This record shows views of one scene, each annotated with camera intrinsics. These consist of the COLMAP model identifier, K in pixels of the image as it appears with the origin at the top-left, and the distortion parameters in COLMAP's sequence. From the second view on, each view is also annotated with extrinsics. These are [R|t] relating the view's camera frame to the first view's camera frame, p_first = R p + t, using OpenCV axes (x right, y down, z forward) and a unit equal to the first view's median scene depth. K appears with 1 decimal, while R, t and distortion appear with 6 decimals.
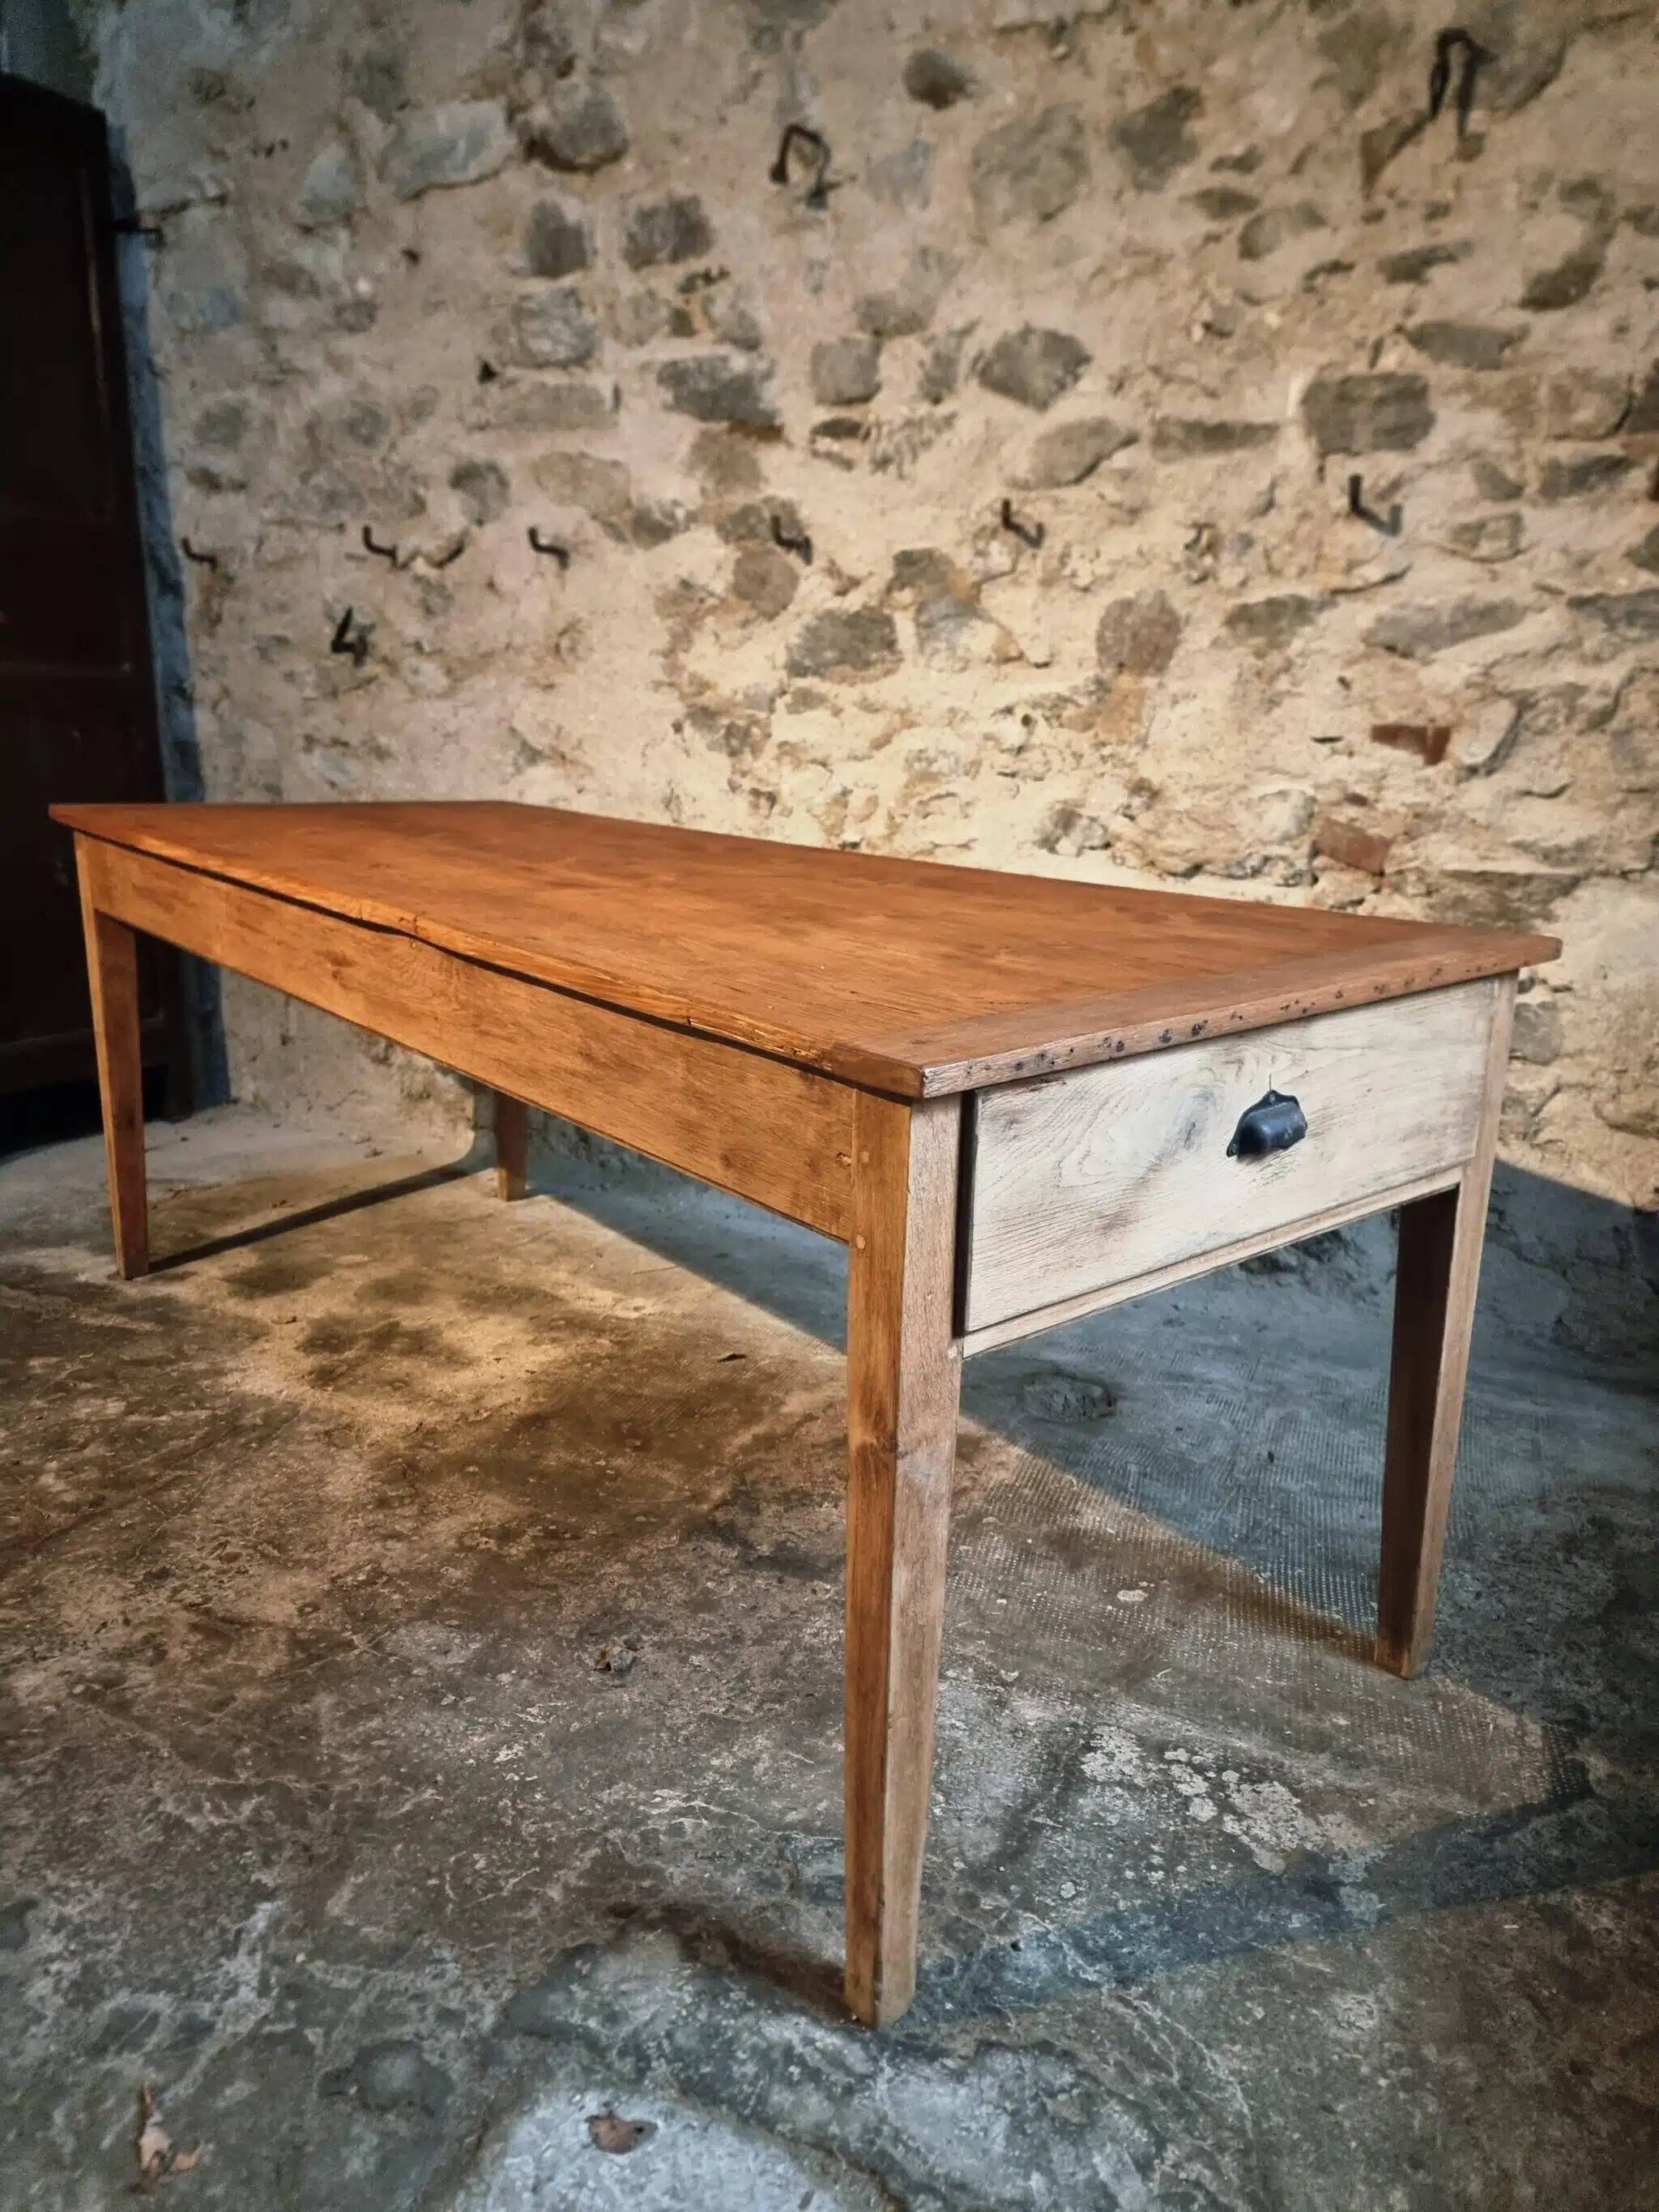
lens RADIAL K [[1547.5, 0, 828.3], [0, 1547.5, 1114.9], [0, 0, 1]] dist [0.073374, -0.078456]
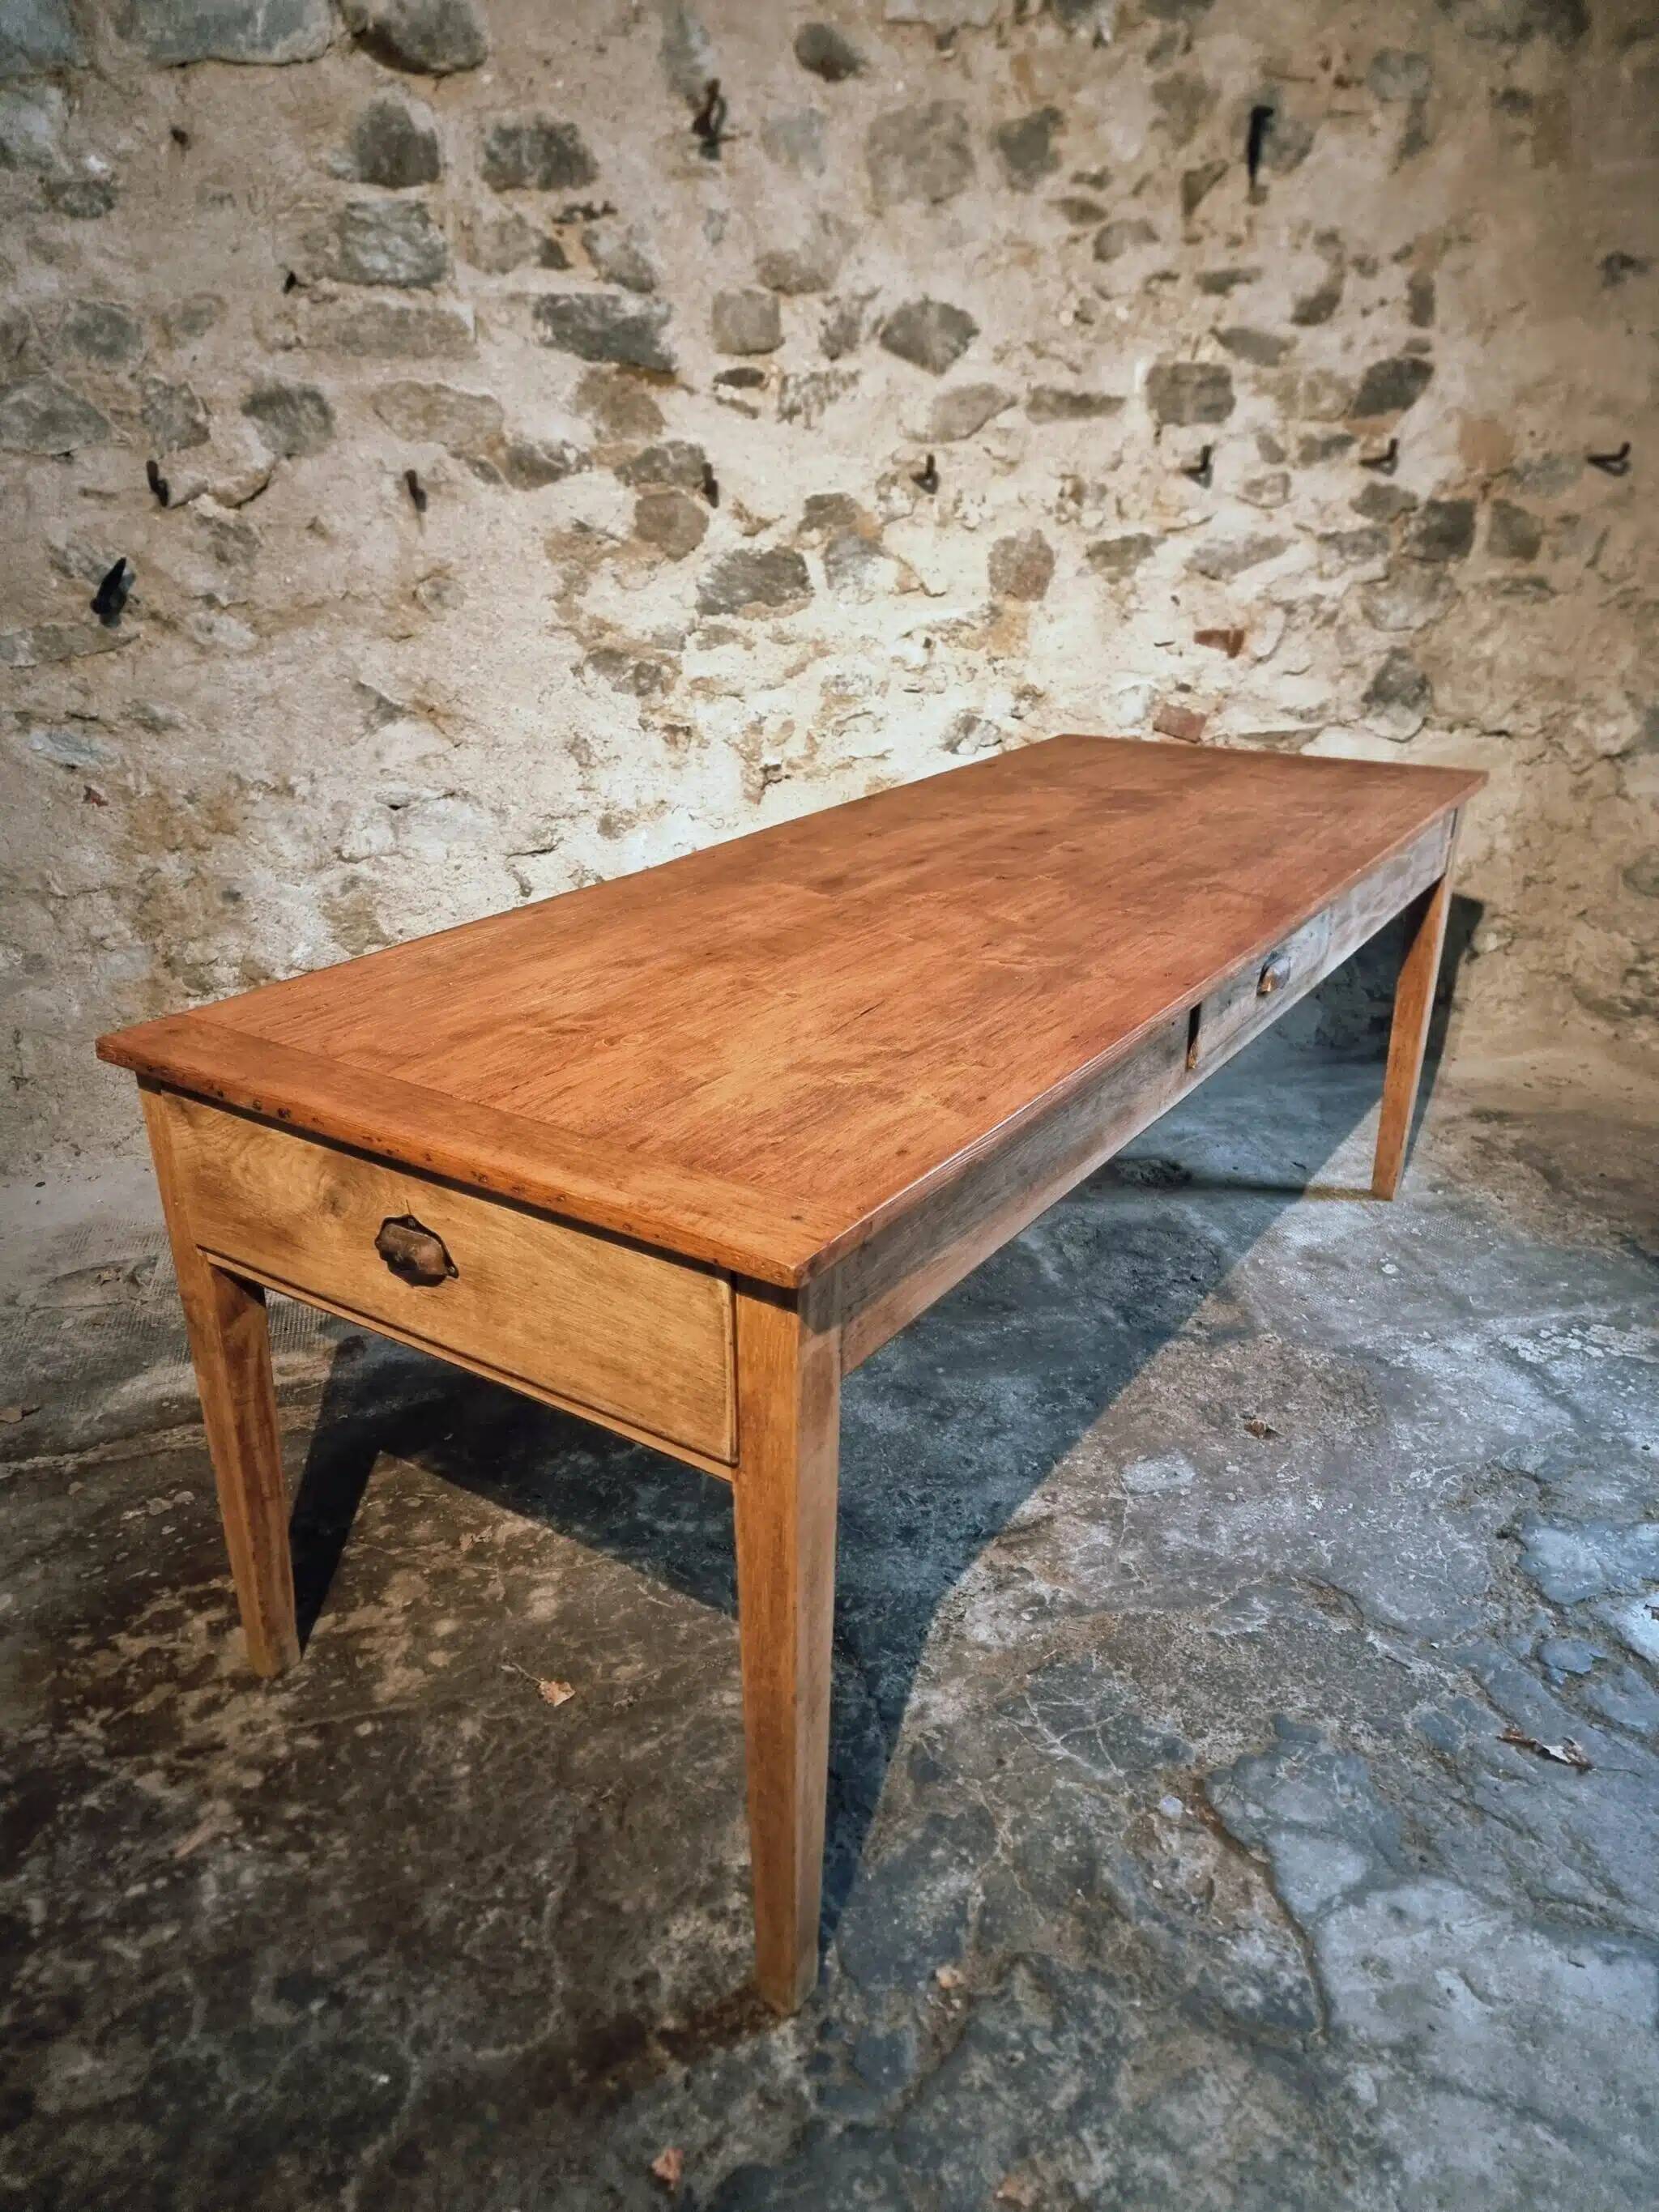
lens RADIAL K [[1542.0, 0, 824.8], [0, 1542.0, 1114.8], [0, 0, 1]] dist [0.066995, -0.059207]
pose [[0.763189, -0.272303, 0.585998, -0.759232], [0.192690, 0.961517, 0.195846, -0.165510], [-0.616776, -0.036552, 0.786290, 0.123224]]
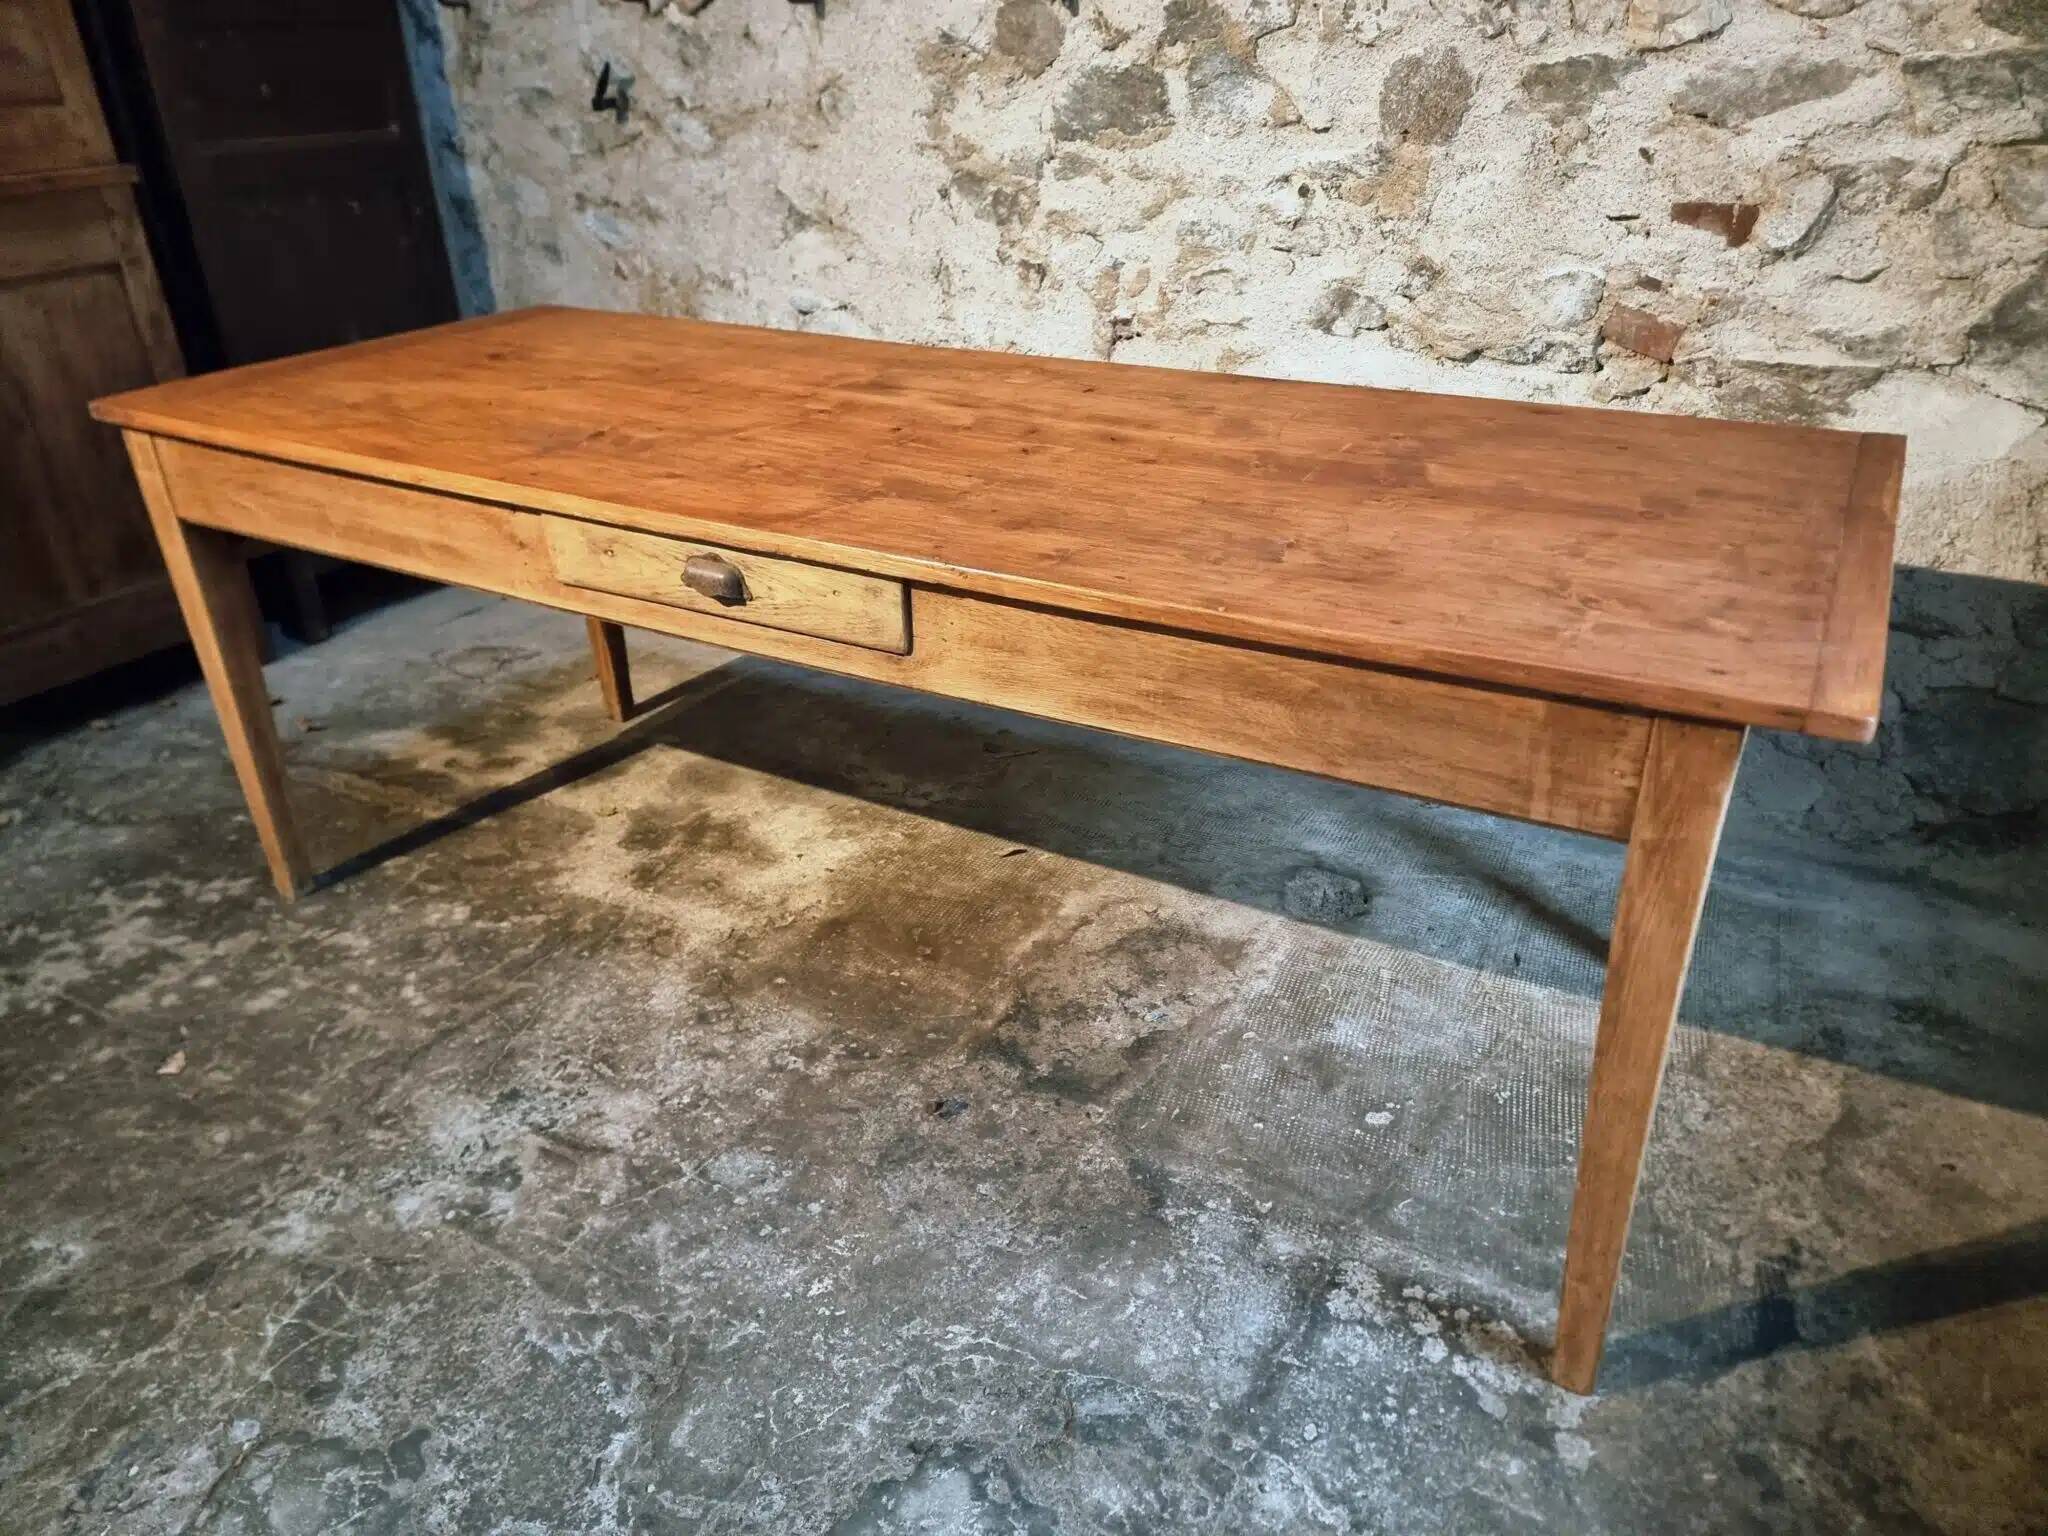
lens RADIAL K [[1431.7, 0, 1027.7], [0, 1431.7, 780.7], [0, 0, 1]] dist [0.060553, -0.041565]
pose [[0.997955, -0.010136, -0.063105, 0.010703], [0.024406, 0.972960, 0.229681, -0.115957], [0.059071, -0.230751, 0.971218, 0.043000]]
